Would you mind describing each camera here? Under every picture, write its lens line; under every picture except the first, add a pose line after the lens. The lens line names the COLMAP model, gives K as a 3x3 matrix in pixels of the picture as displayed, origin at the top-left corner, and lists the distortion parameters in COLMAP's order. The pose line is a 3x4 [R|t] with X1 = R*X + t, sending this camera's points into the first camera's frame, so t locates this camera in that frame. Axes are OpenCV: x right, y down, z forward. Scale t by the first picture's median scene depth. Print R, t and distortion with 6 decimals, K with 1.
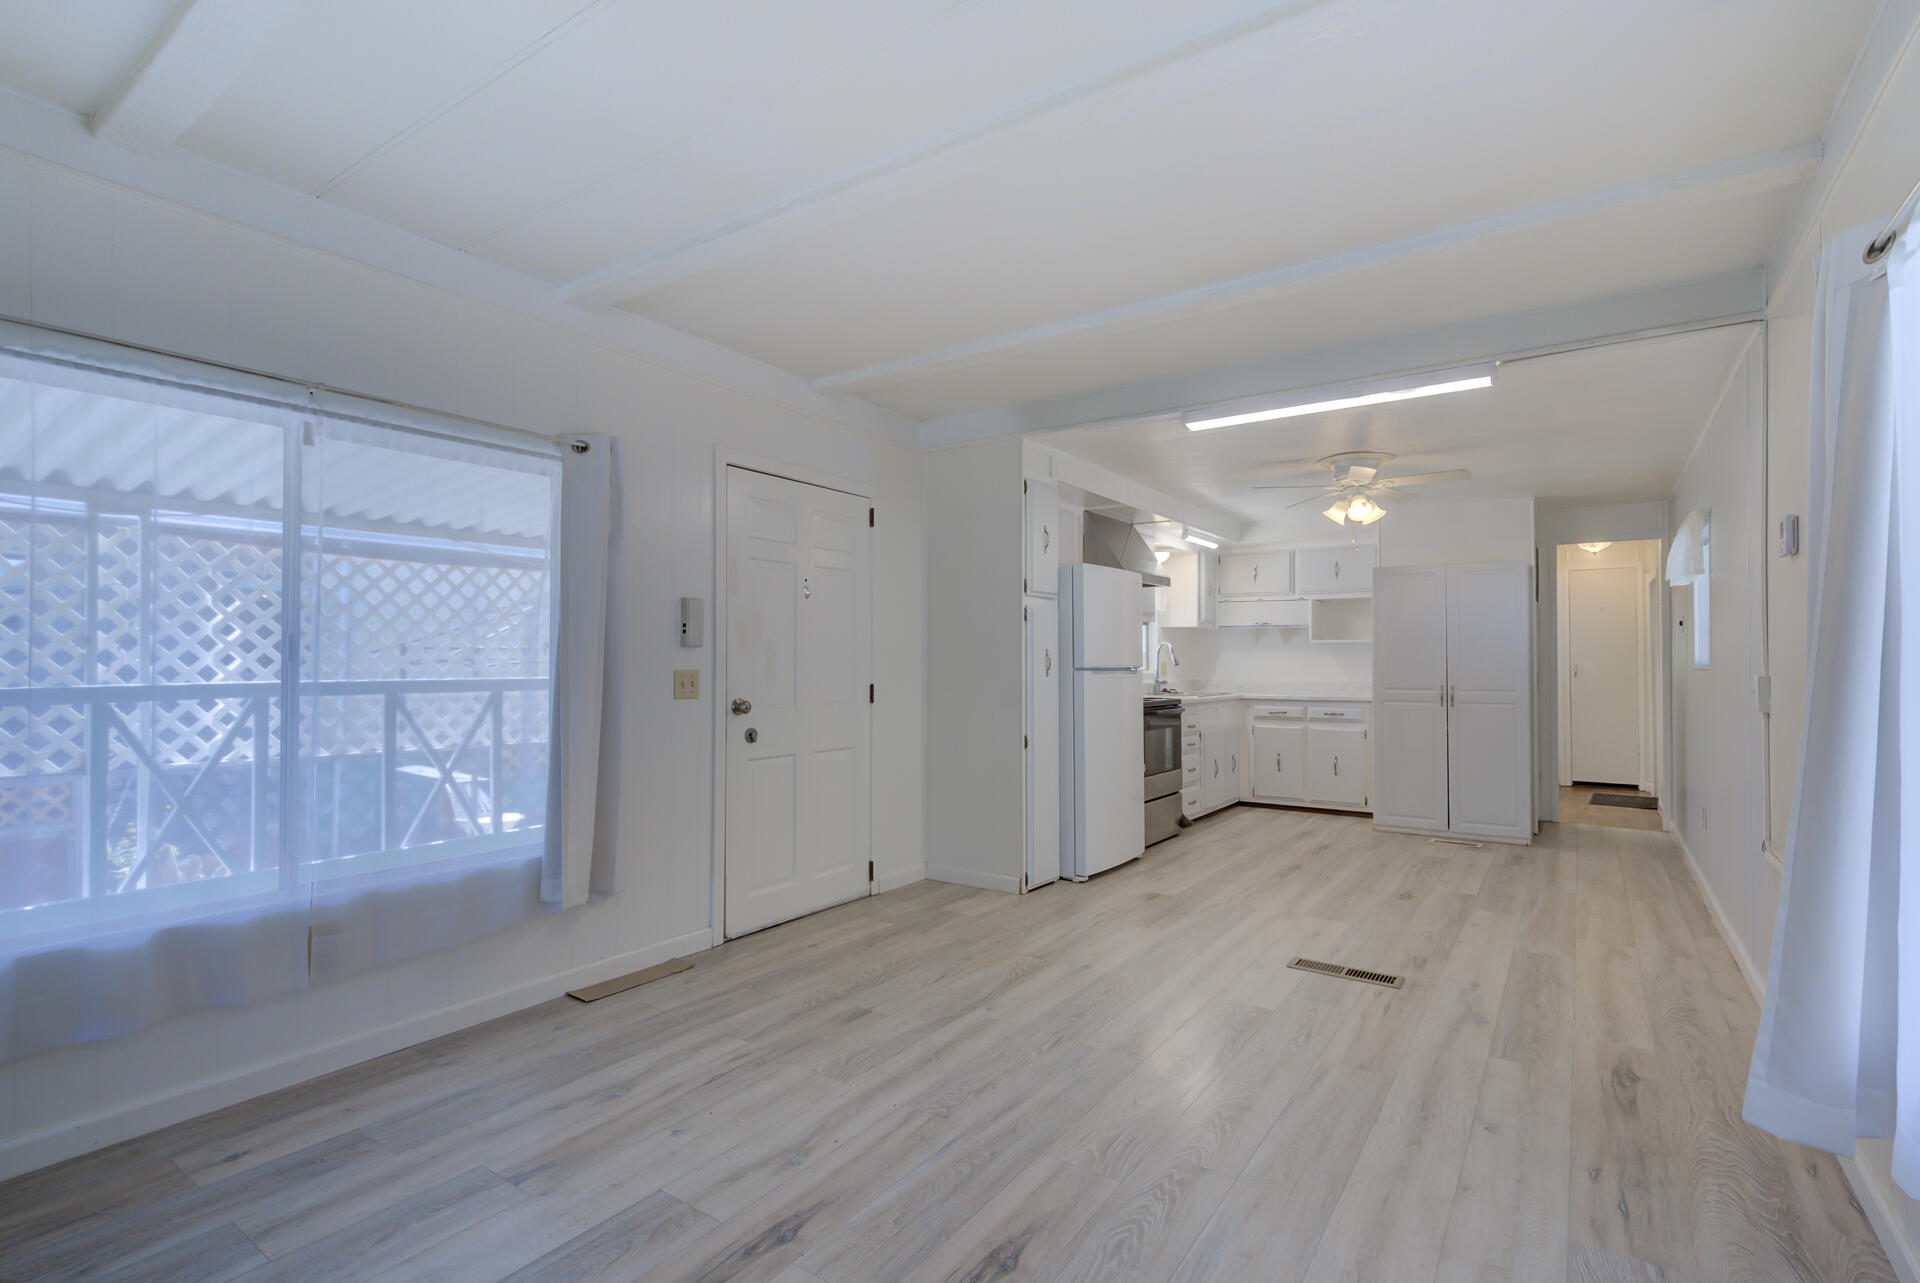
lens RADIAL K [[904.0, 0, 963.1], [0, 904.0, 651.5], [0, 0, 1]] dist [0.006048, -0.000408]
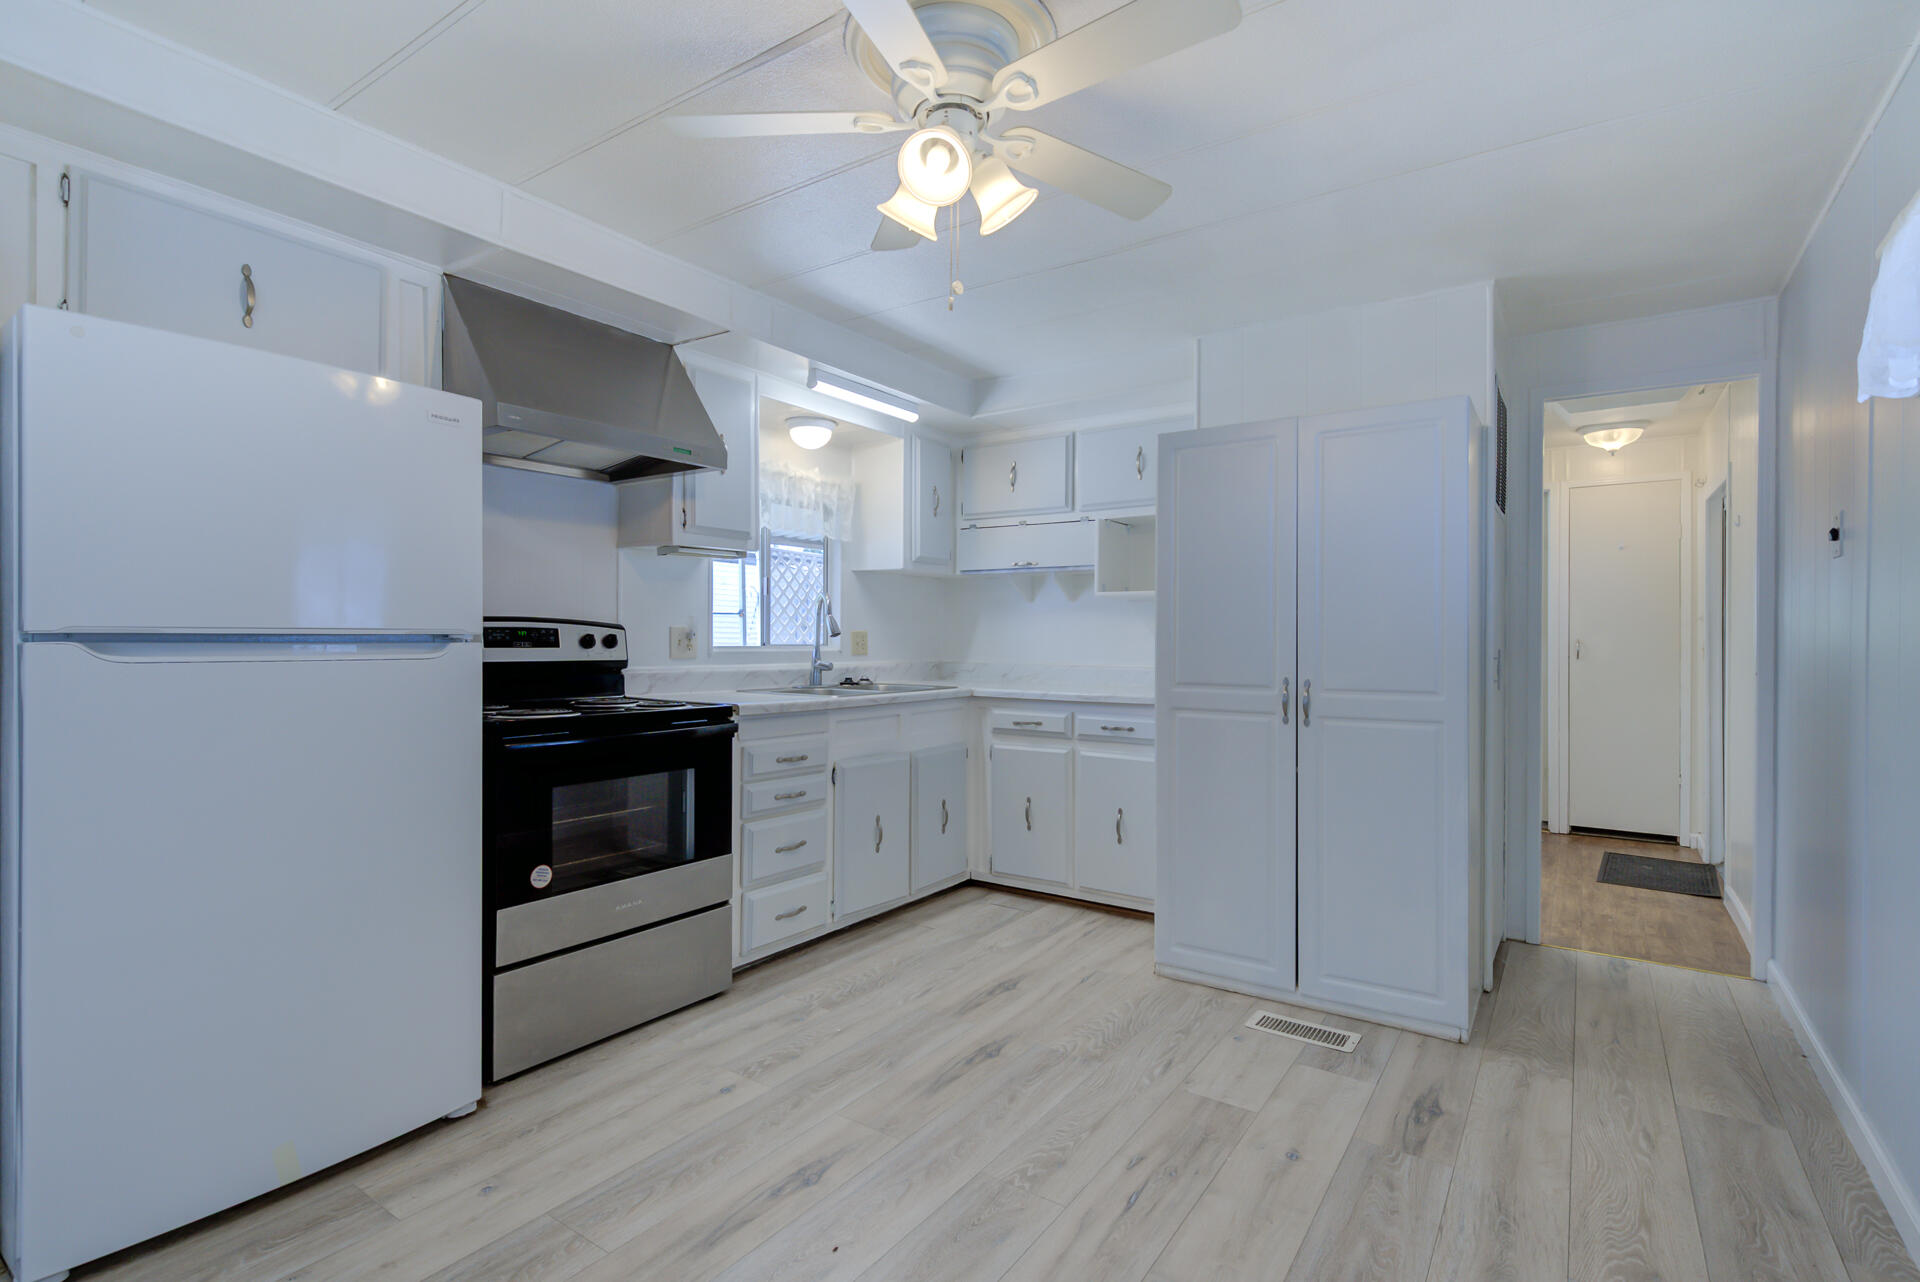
lens RADIAL K [[904.0, 0, 952.4], [0, 904.0, 643.0], [0, 0, 1]] dist [0.006048, -0.000408]
pose [[0.999925, 0.004605, -0.011384, 0.312597], [-0.004428, 0.999869, 0.015559, 0.011001], [0.011454, -0.015508, 0.999814, 0.459752]]
